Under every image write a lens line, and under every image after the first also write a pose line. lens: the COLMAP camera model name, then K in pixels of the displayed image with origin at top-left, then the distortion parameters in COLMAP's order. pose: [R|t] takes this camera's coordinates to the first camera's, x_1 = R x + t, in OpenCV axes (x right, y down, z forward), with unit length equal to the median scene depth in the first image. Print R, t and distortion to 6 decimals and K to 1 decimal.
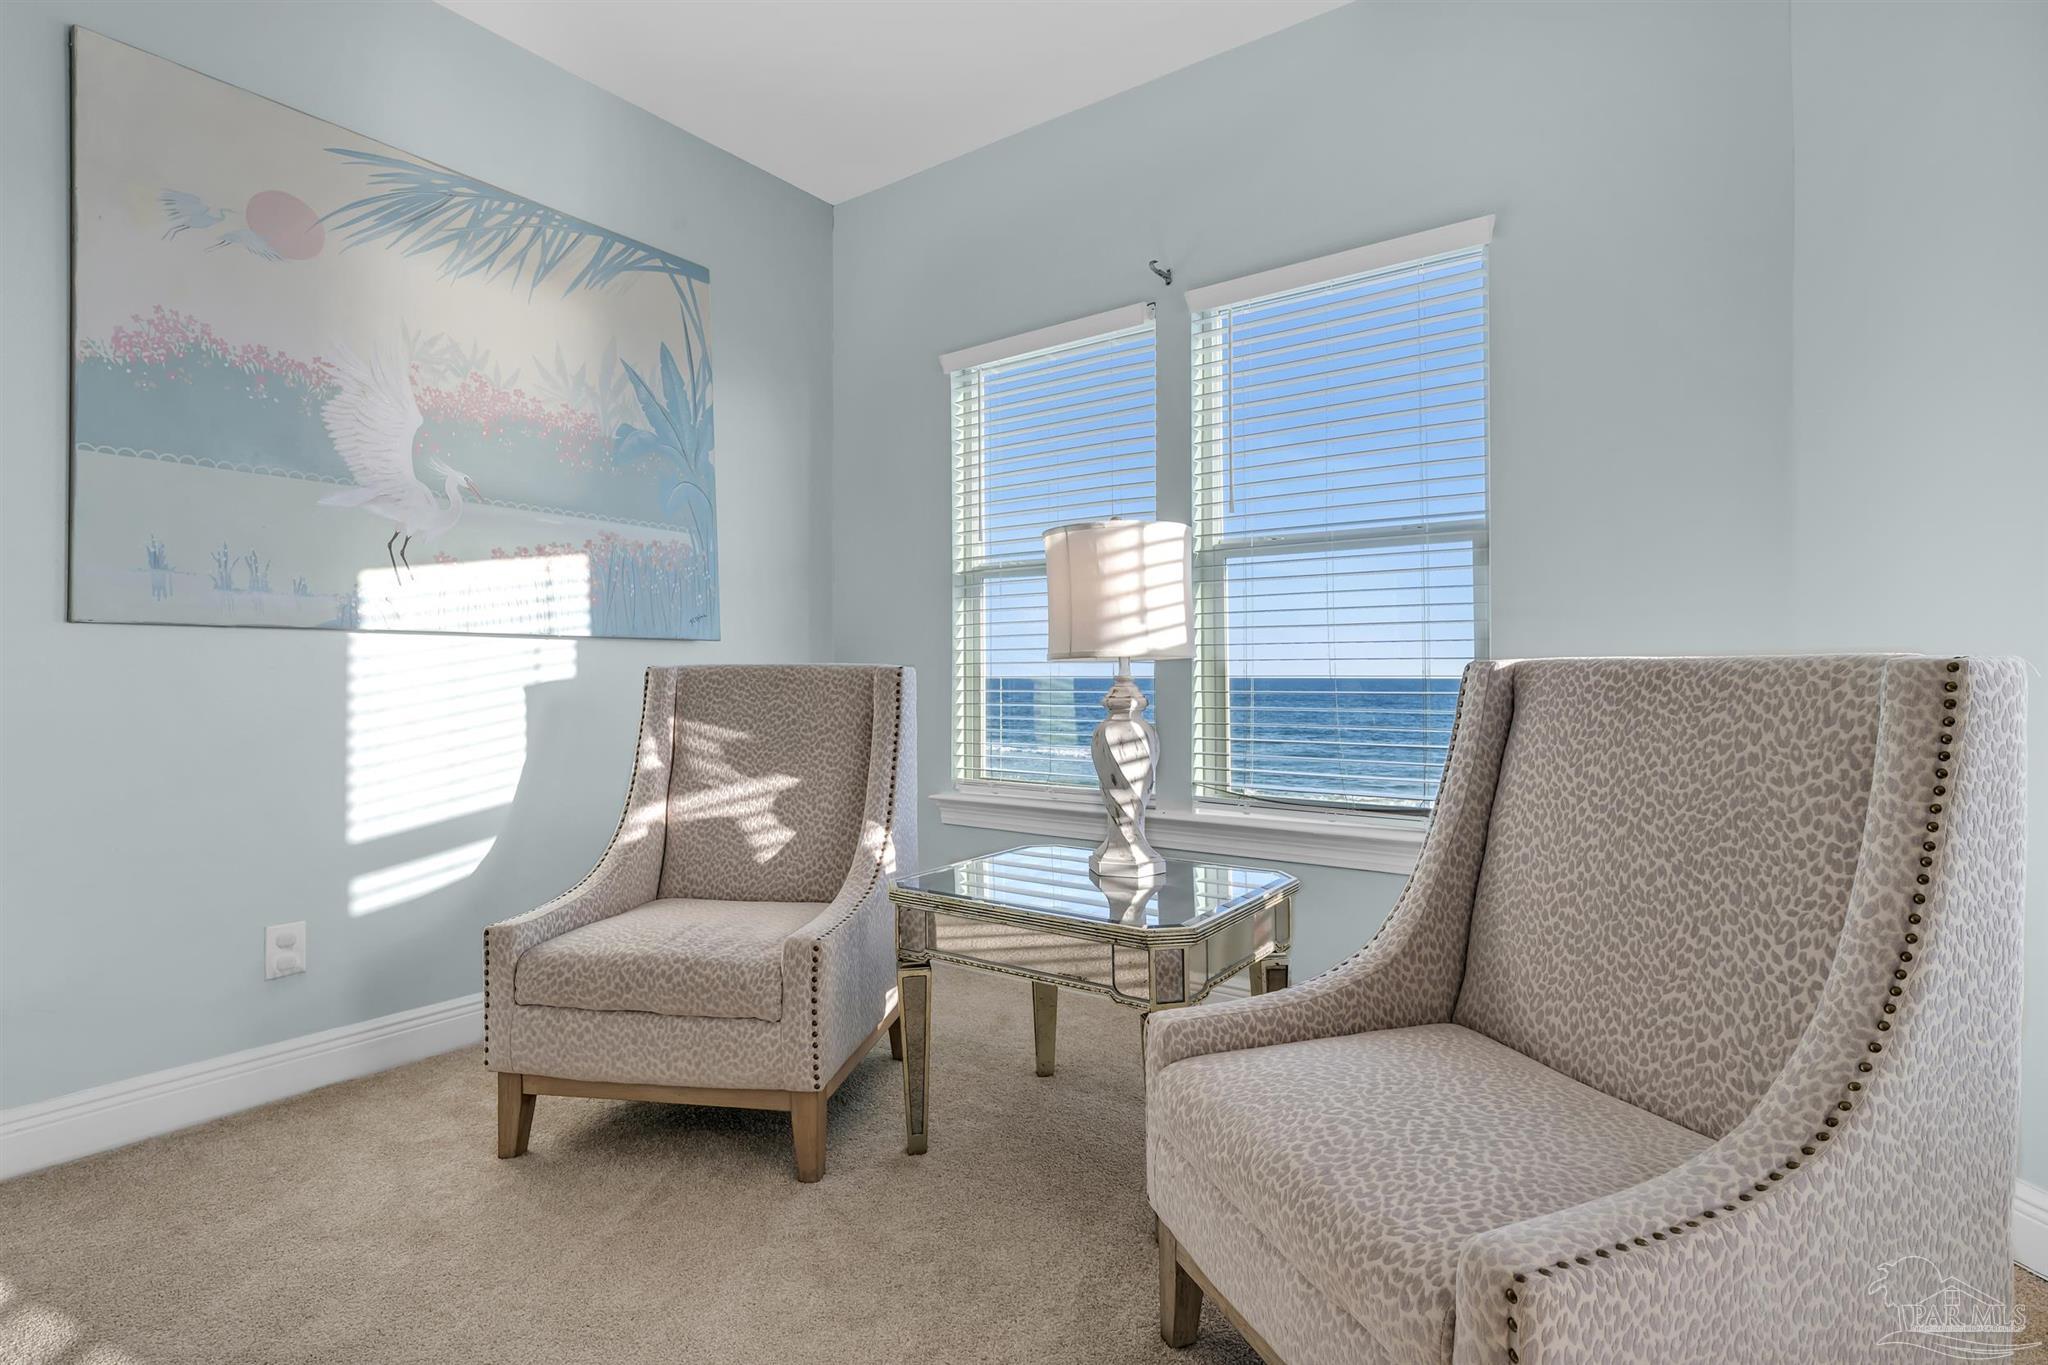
lens RADIAL K [[898.1, 0, 1026.3], [0, 898.1, 685.4], [0, 0, 1]] dist [0.000741, 0.000117]
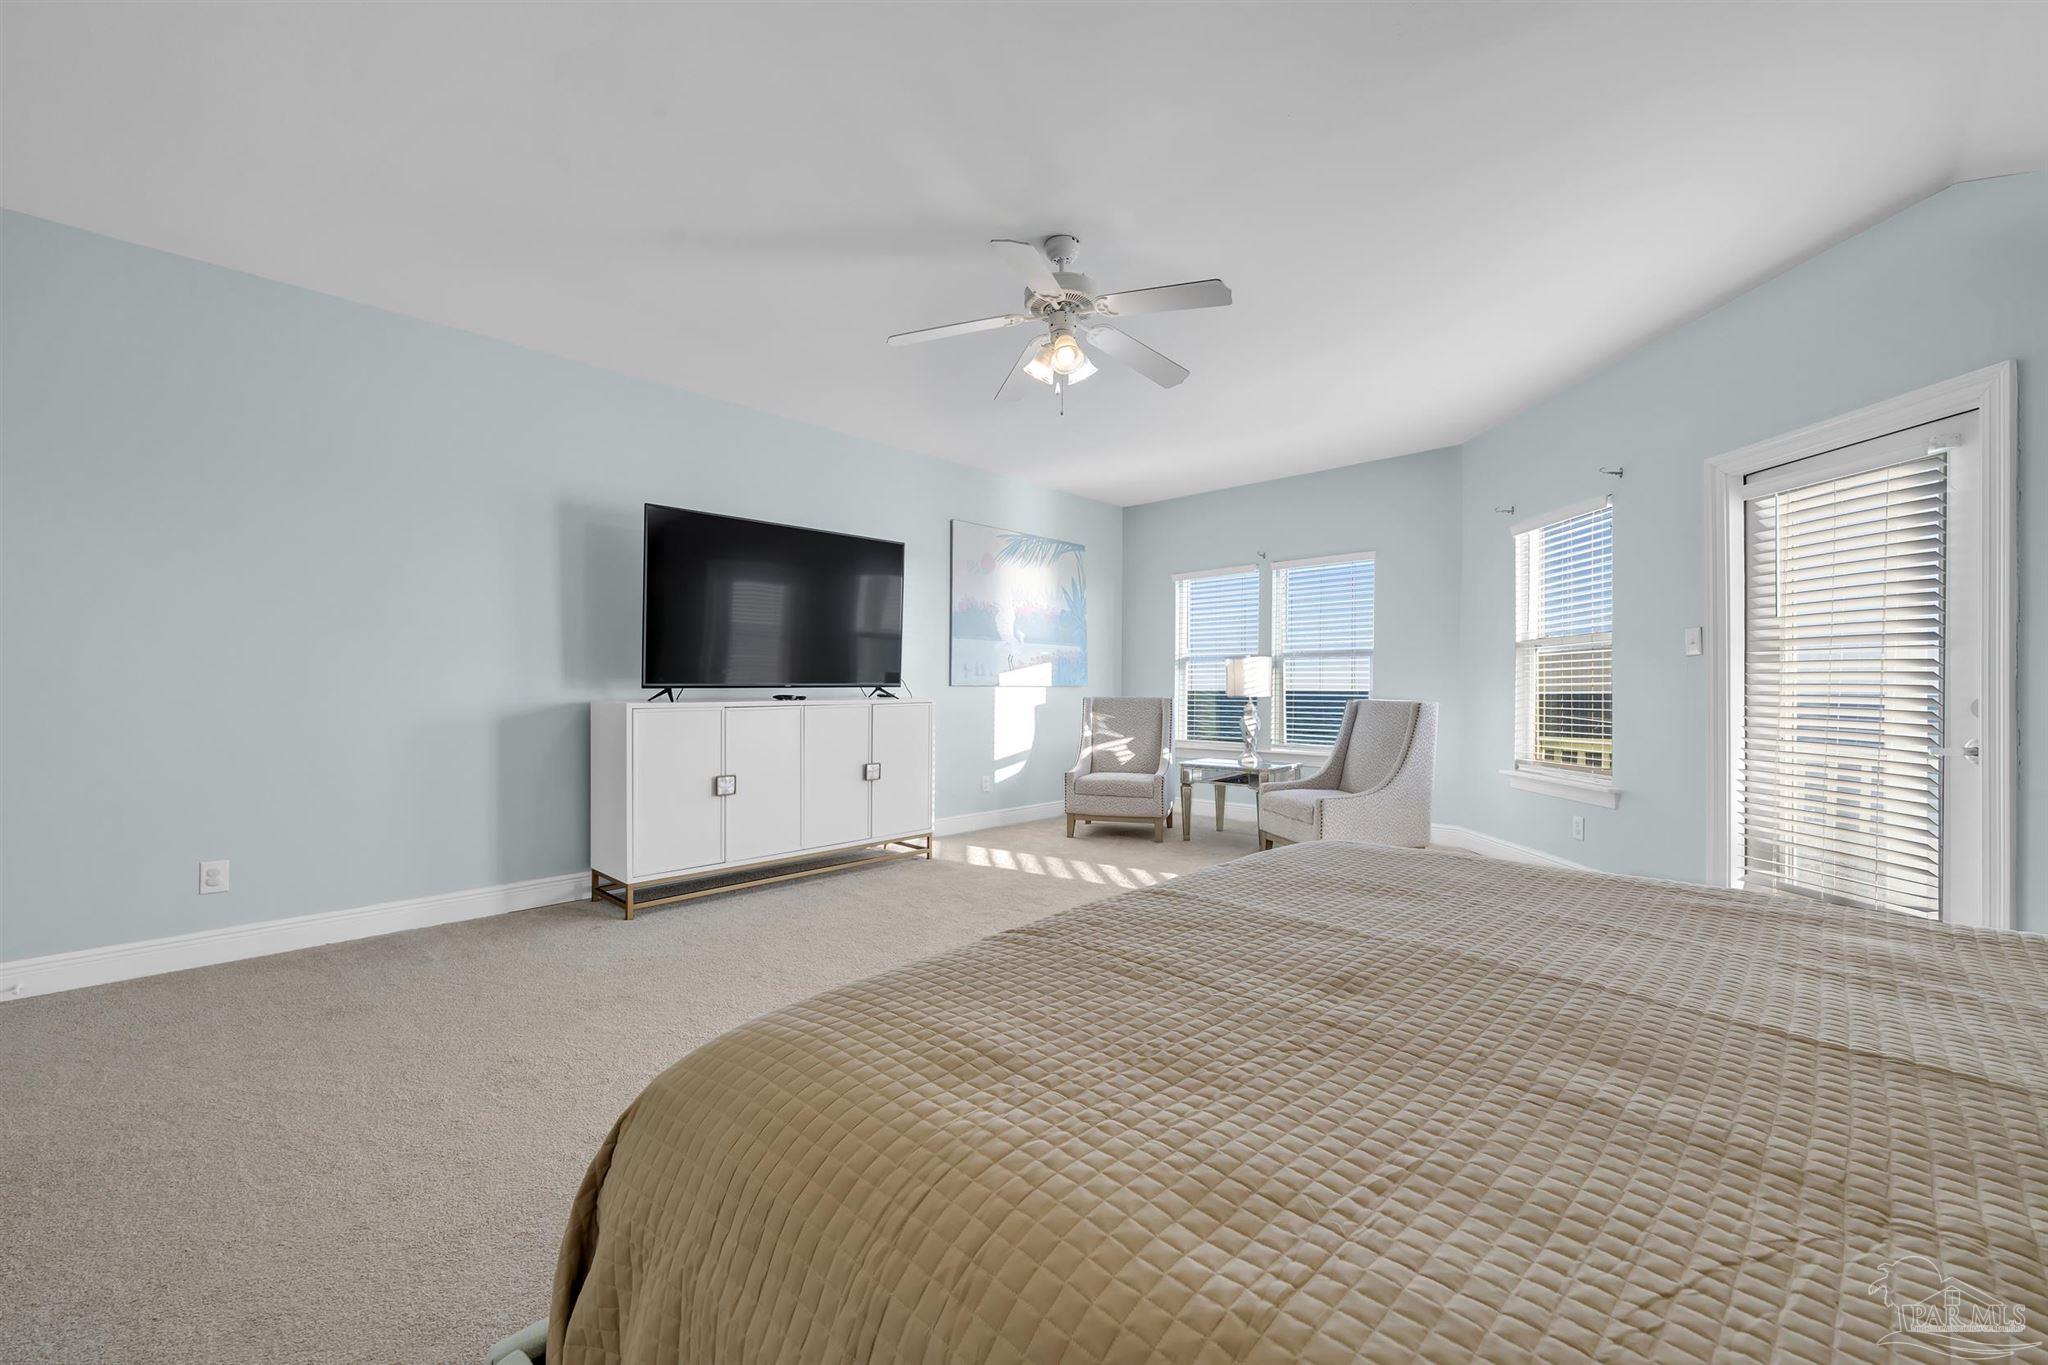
lens RADIAL K [[812.7, 0, 1019.4], [0, 812.7, 723.0], [0, 0, 1]] dist [0.000242, 0.000003]
pose [[0.992734, 0.008542, -0.120028, -0.328496], [-0.004663, 0.999459, 0.032562, -0.024254], [0.120242, -0.031766, 0.992236, -1.828951]]
